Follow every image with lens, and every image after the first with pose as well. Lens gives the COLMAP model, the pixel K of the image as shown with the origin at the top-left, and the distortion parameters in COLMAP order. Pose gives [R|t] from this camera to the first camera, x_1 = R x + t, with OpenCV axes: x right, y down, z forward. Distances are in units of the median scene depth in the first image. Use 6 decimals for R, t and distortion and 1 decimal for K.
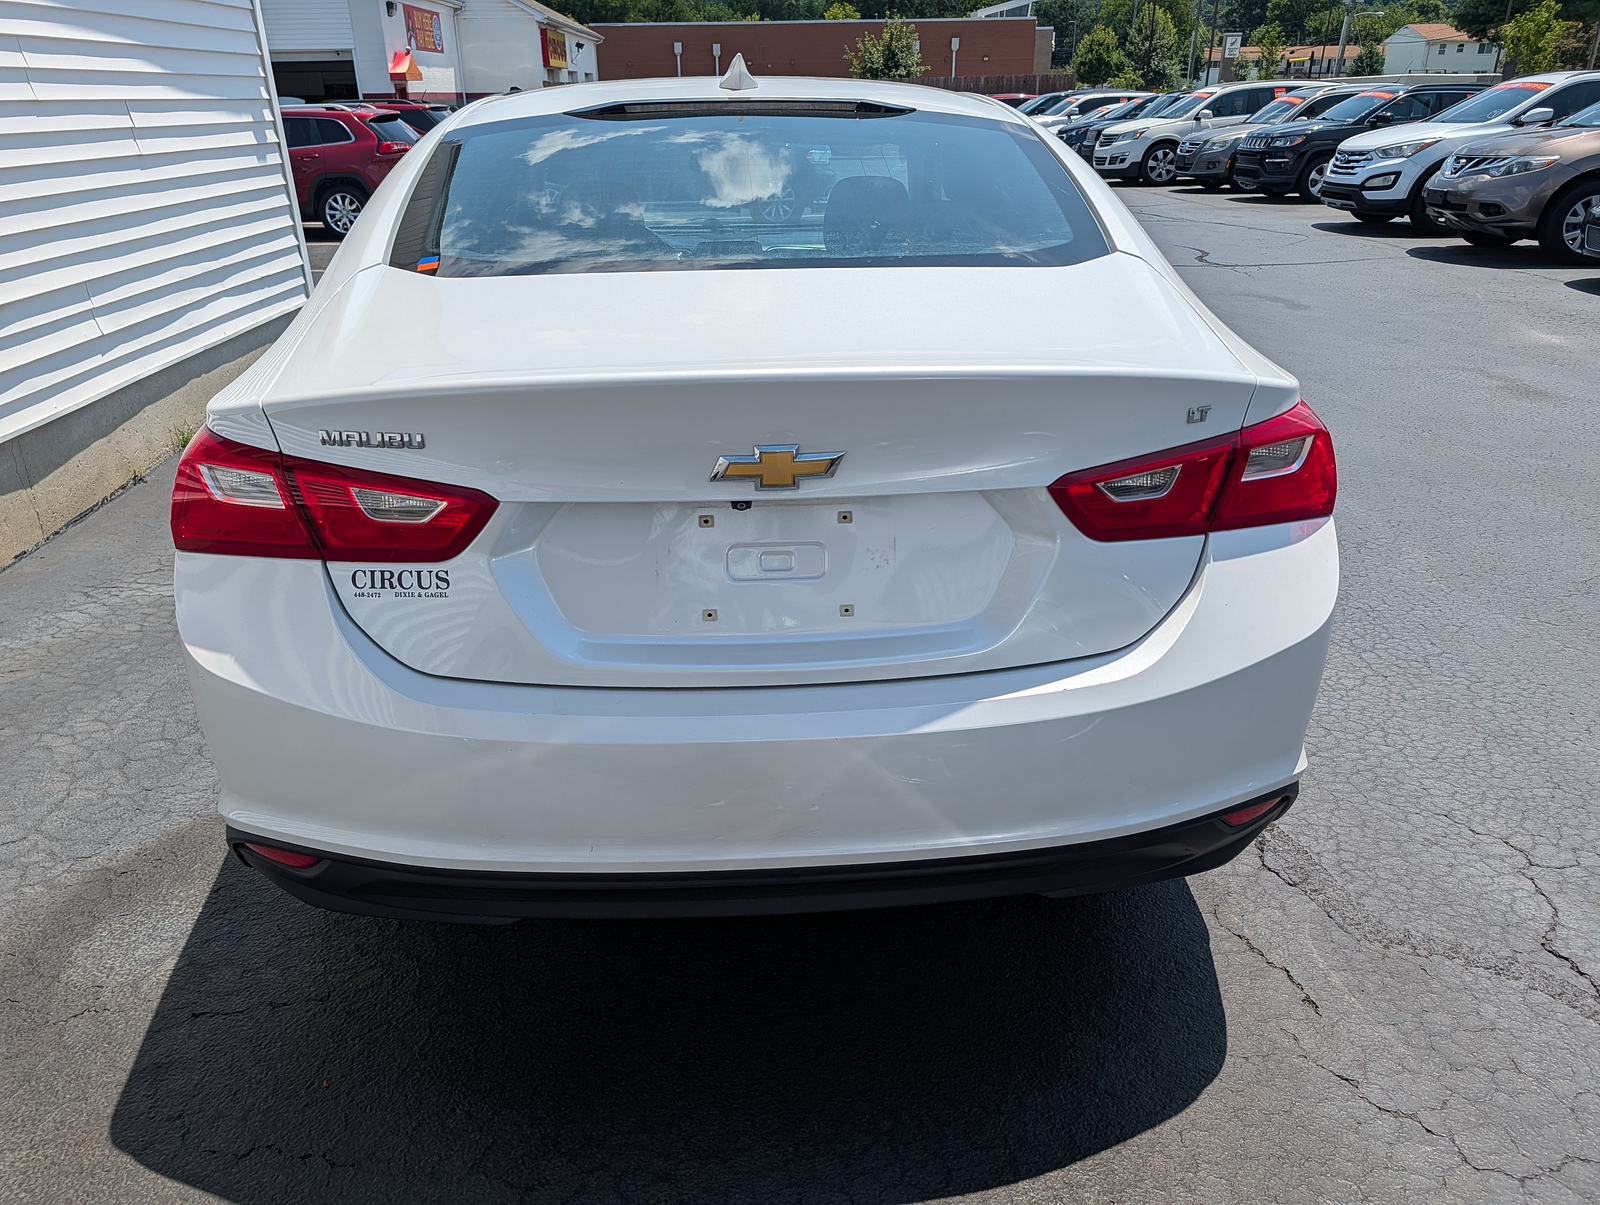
lens RADIAL K [[1151.3, 0, 796.2], [0, 1151.3, 607.7], [0, 0, 1]] dist [0.021287, -0.022660]
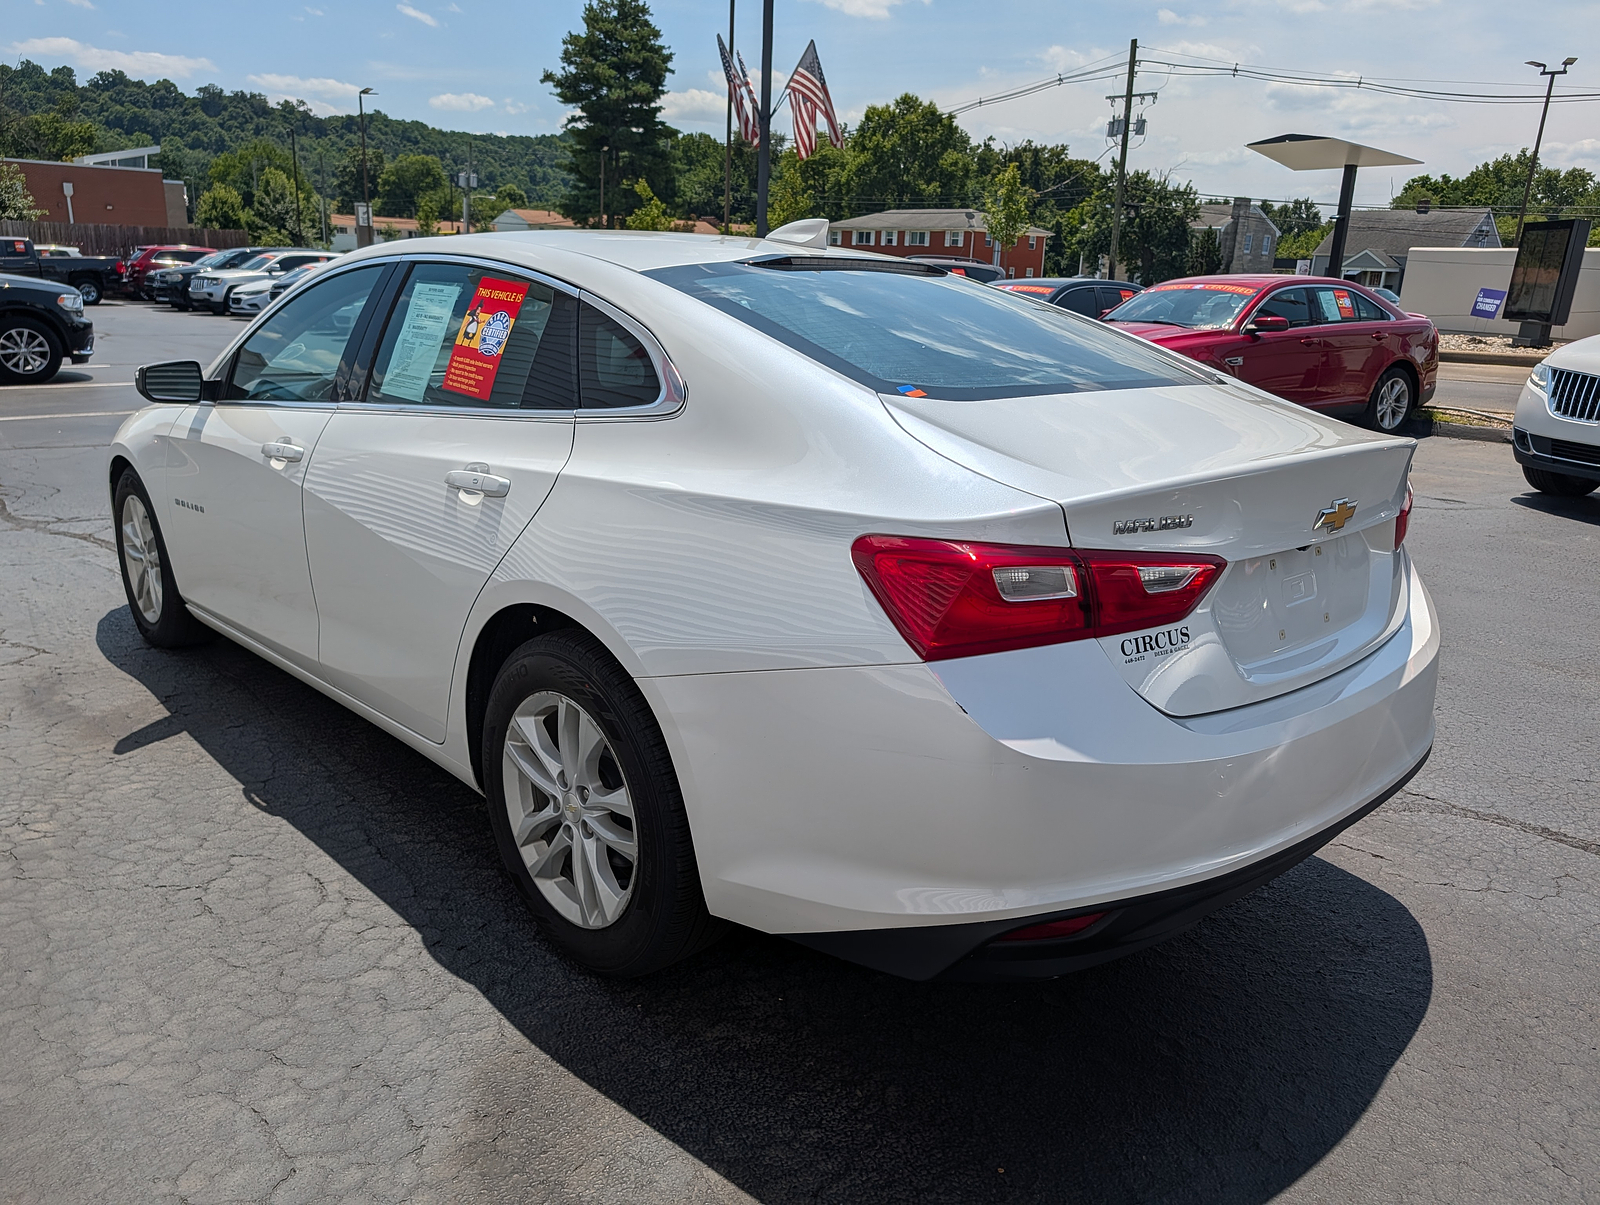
lens RADIAL K [[1151.3, 0, 785.9], [0, 1151.3, 603.4], [0, 0, 1]] dist [0.021287, -0.022660]
pose [[0.779090, -0.130625, 0.613153, -0.335867], [0.207832, 0.976558, -0.056033, -0.018489], [-0.591460, 0.171088, 0.787975, 0.070635]]
